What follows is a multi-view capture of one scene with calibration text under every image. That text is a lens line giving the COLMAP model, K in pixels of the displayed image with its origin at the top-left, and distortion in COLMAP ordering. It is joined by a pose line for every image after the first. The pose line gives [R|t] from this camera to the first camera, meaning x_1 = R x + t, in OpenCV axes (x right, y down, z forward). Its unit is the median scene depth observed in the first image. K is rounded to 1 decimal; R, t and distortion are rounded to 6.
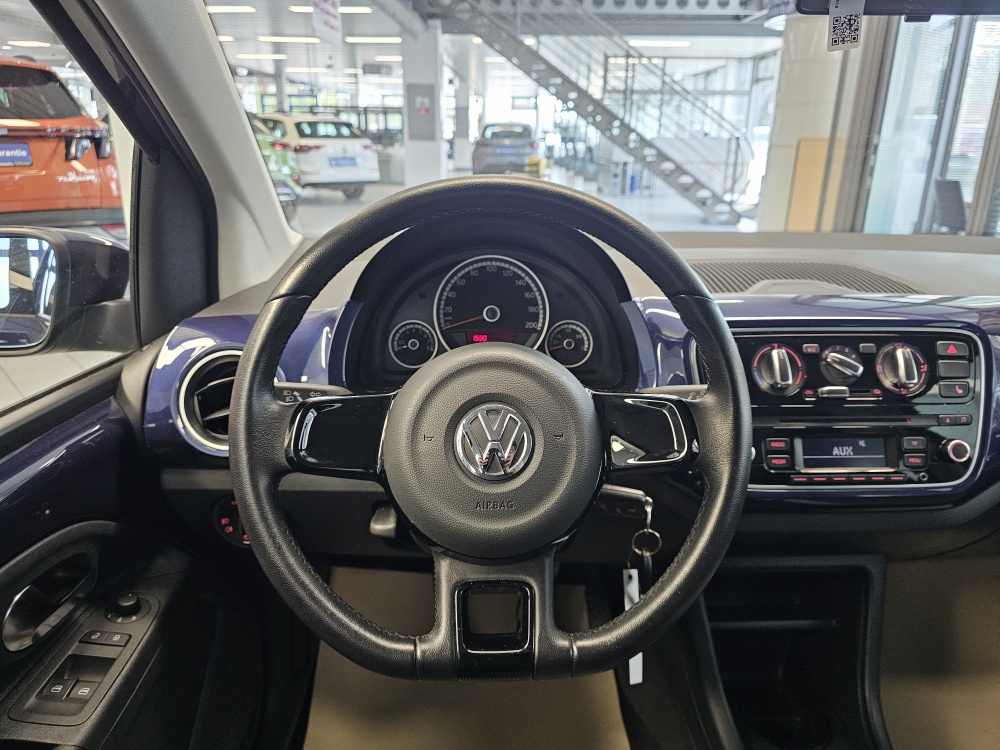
lens RADIAL K [[681.3, 0, 508.3], [0, 681.3, 377.9], [0, 0, 1]] dist [0.049449, -0.059214]
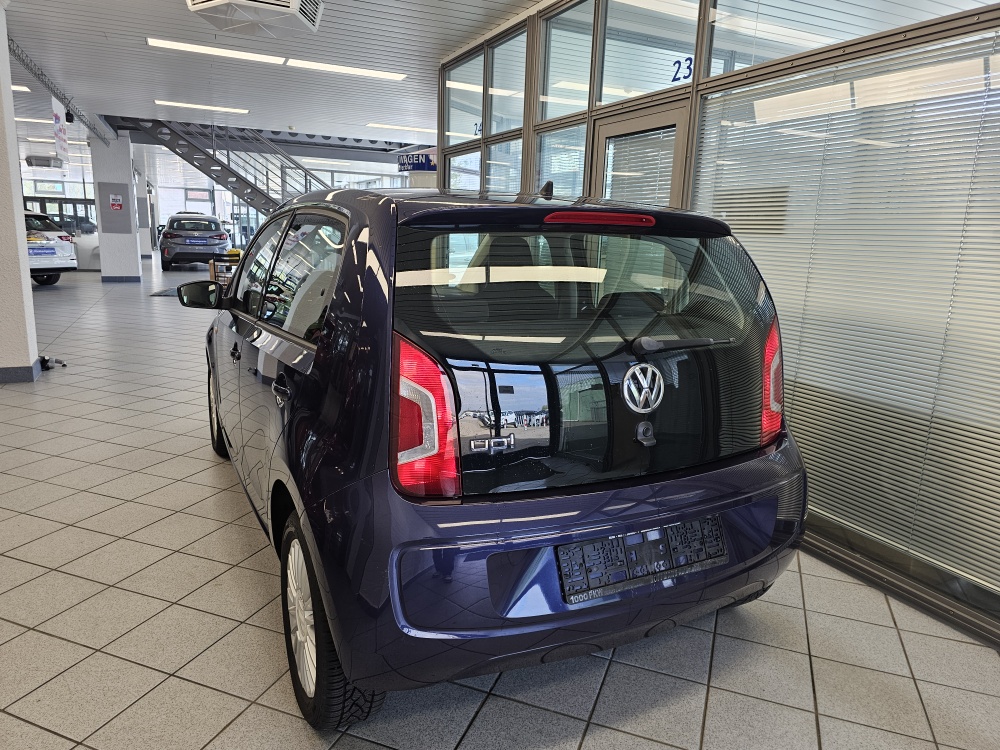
lens RADIAL K [[681.3, 0, 503.3], [0, 681.3, 375.6], [0, 0, 1]] dist [0.049449, -0.059214]
pose [[0.900622, -0.074620, 0.428150, -1.025600], [0.125955, 0.987685, -0.092810, 1.152288], [-0.415951, 0.137514, 0.898930, -4.083634]]
